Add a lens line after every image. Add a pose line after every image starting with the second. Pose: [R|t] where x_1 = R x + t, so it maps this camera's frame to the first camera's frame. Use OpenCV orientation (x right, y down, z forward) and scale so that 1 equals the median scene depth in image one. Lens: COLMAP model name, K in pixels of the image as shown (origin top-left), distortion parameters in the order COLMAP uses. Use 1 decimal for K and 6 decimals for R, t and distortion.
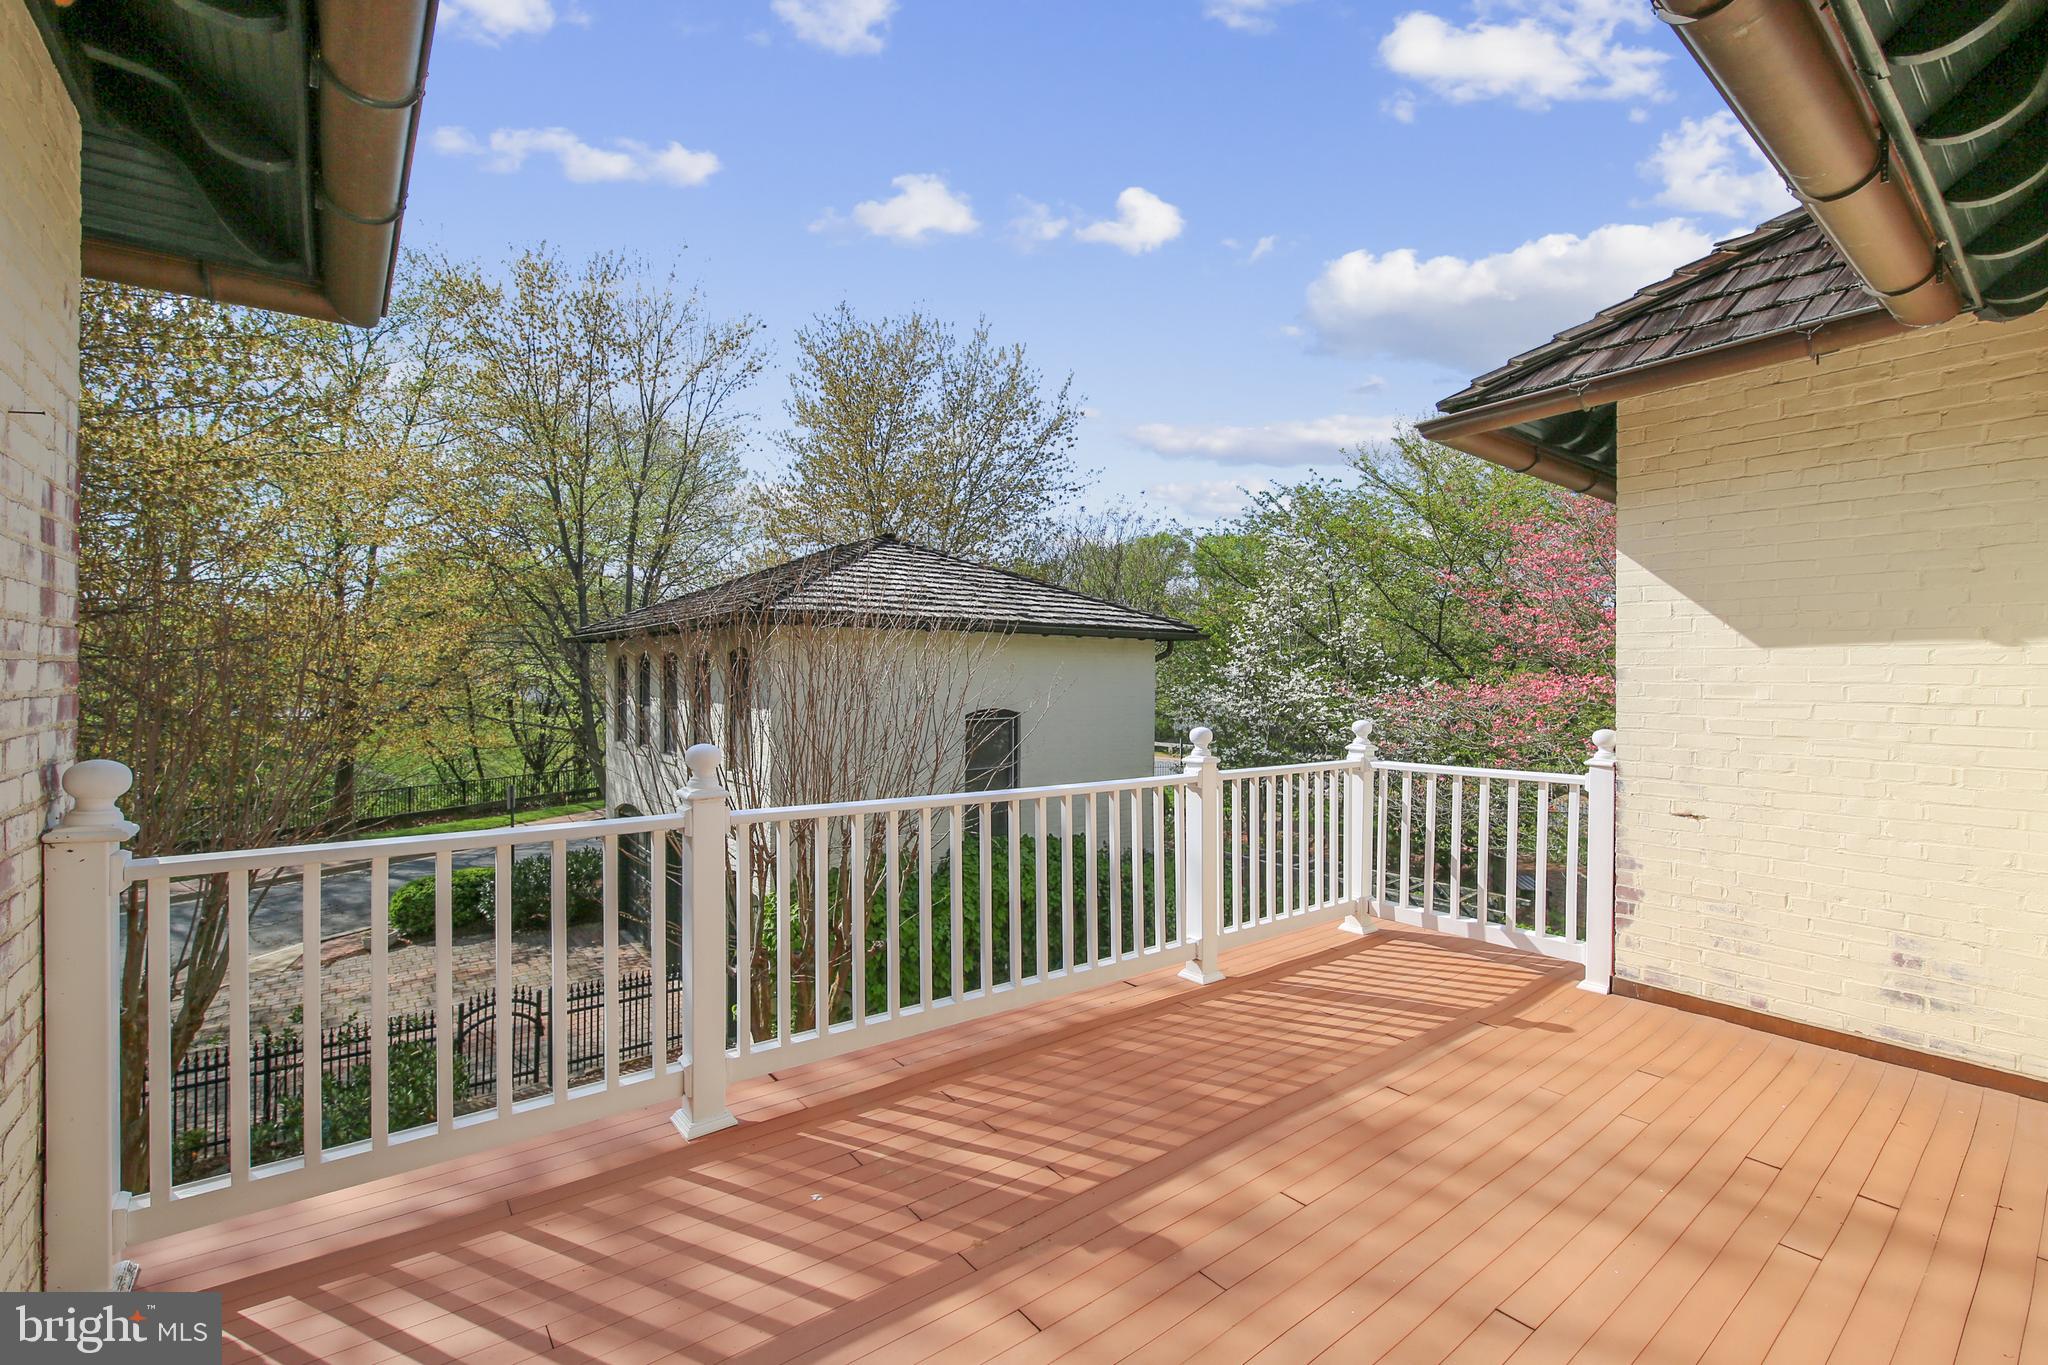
lens RADIAL K [[878.2, 0, 1031.2], [0, 878.2, 678.0], [0, 0, 1]] dist [-0.000107, -0.000422]
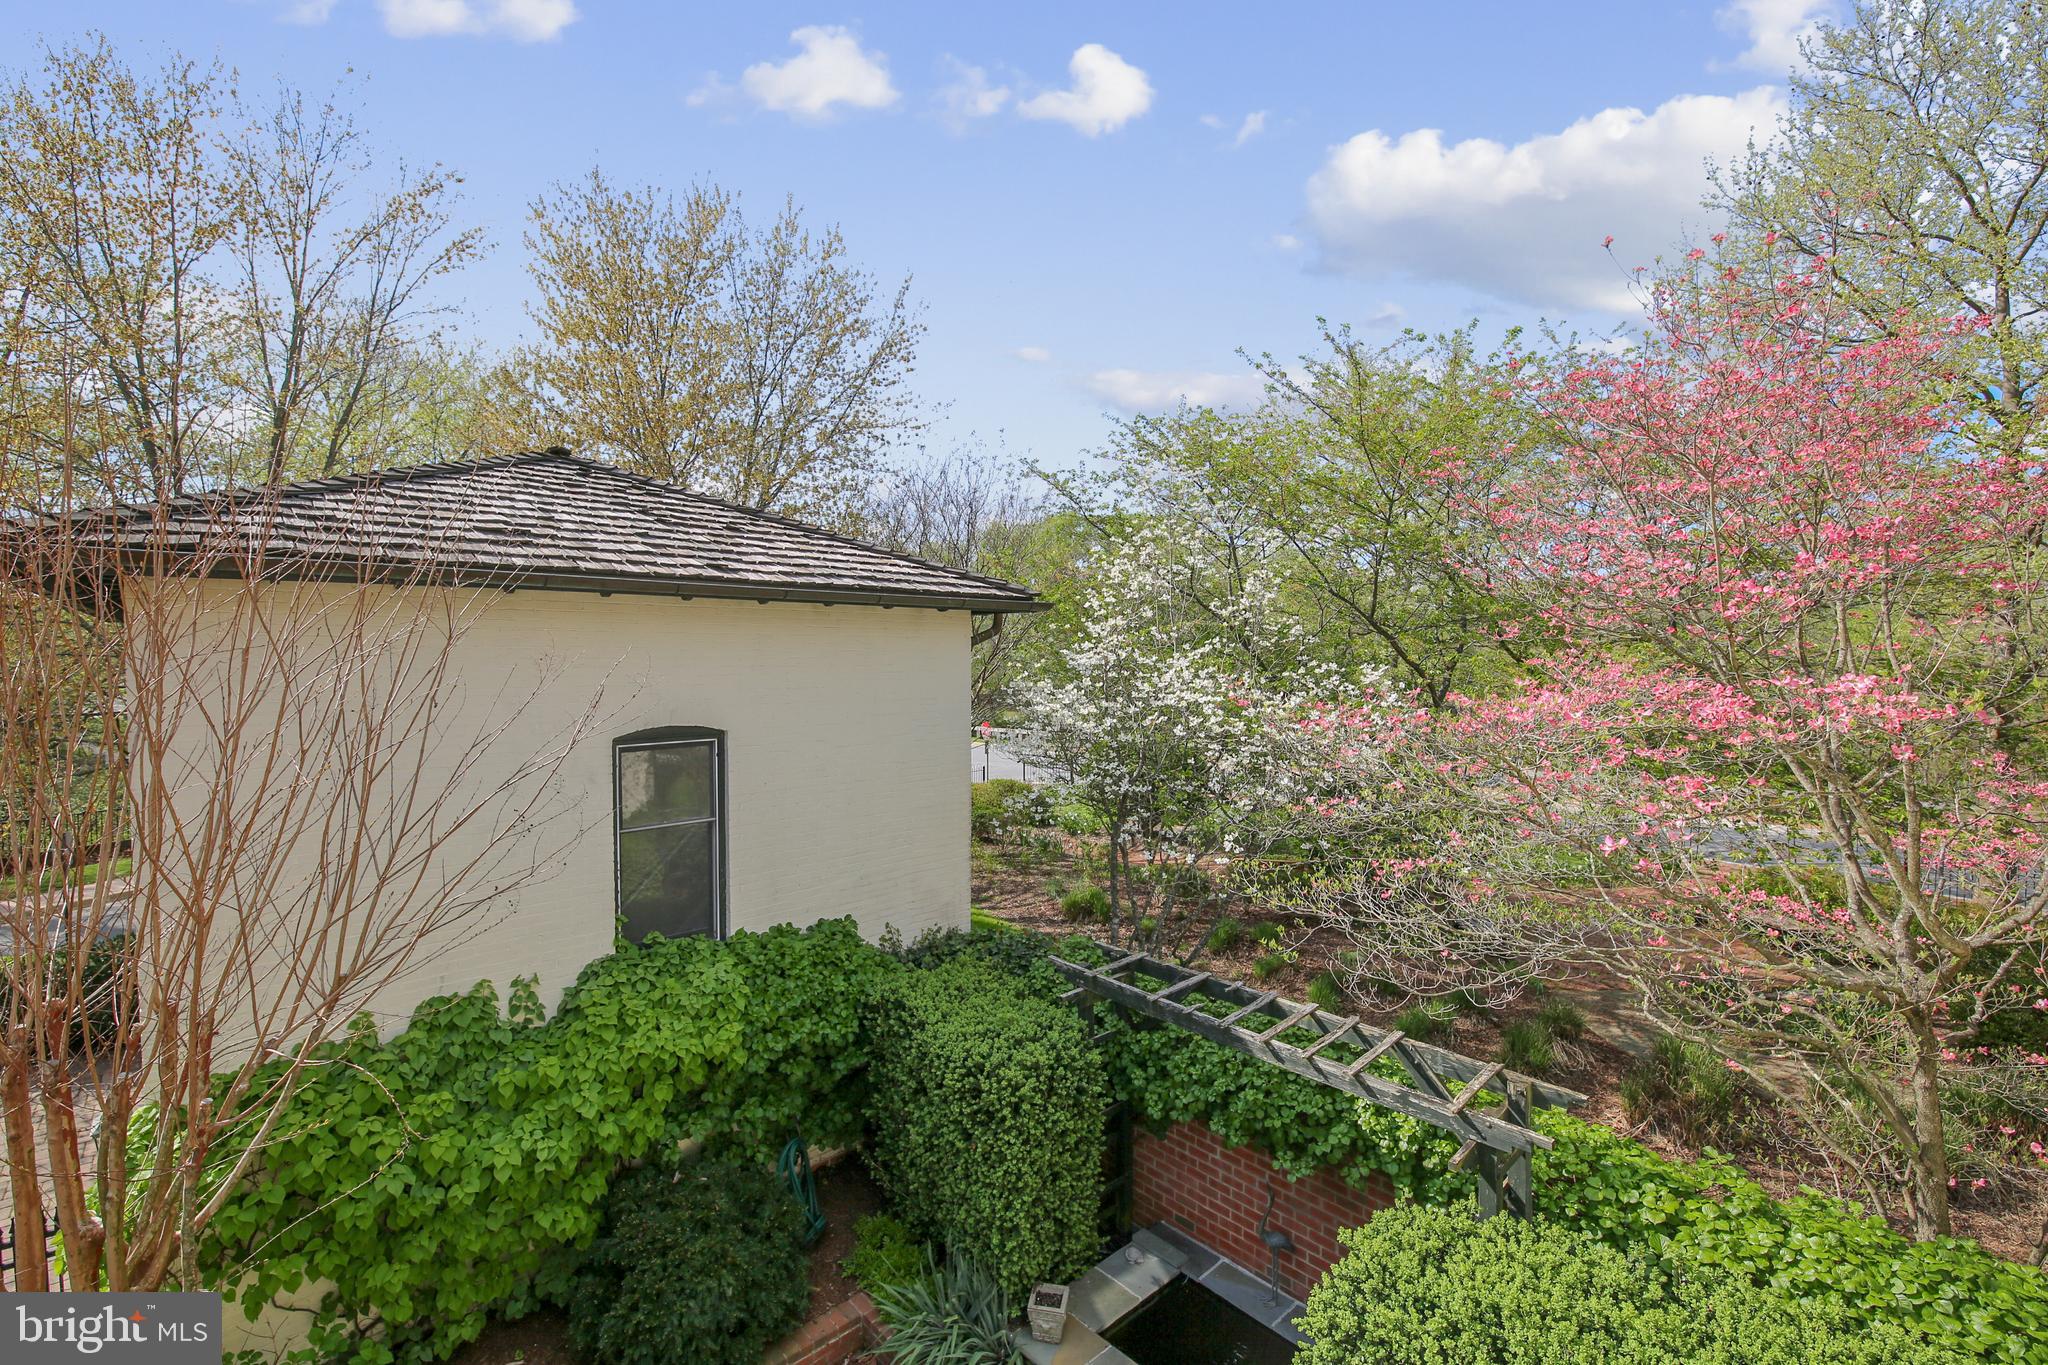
lens RADIAL K [[890.0, 0, 1023.3], [0, 890.0, 673.5], [0, 0, 1]] dist [0.000203, -0.009611]
pose [[0.995803, -0.009484, 0.091032, 0.112578], [0.008294, 0.999875, 0.013442, -0.004827], [-0.091148, -0.012630, 0.995757, 0.307169]]
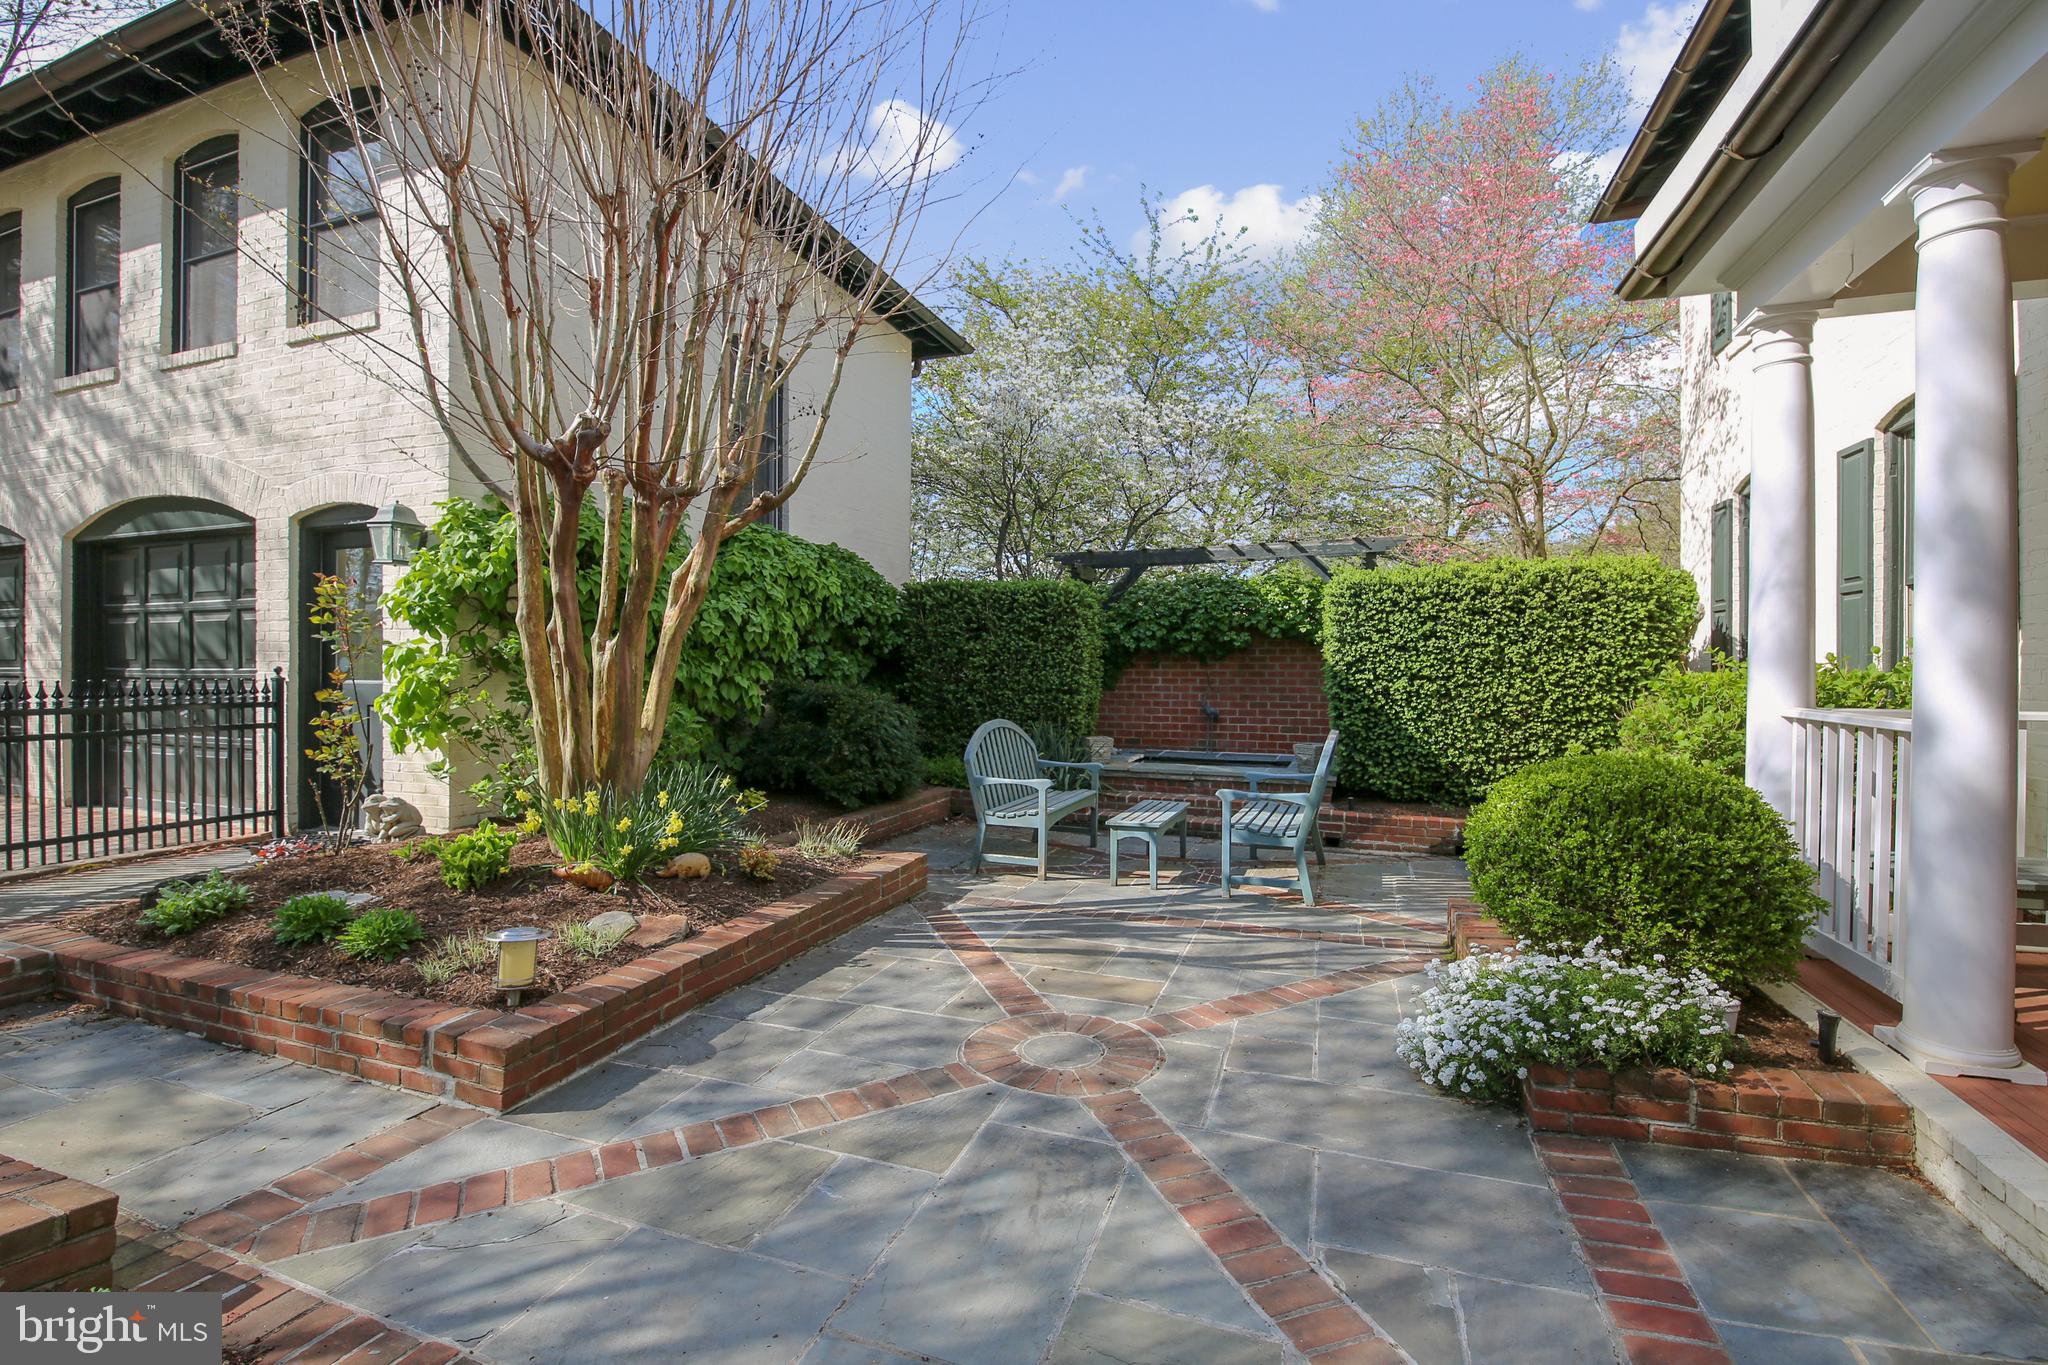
lens RADIAL K [[890.0, 0, 1023.3], [0, 890.0, 673.5], [0, 0, 1]] dist [0.000203, -0.009611]
pose [[0.845931, -0.008080, 0.533231, -0.197907], [0.002836, 0.999939, 0.010653, 0.236680], [-0.533284, -0.007500, 0.845903, 0.233085]]
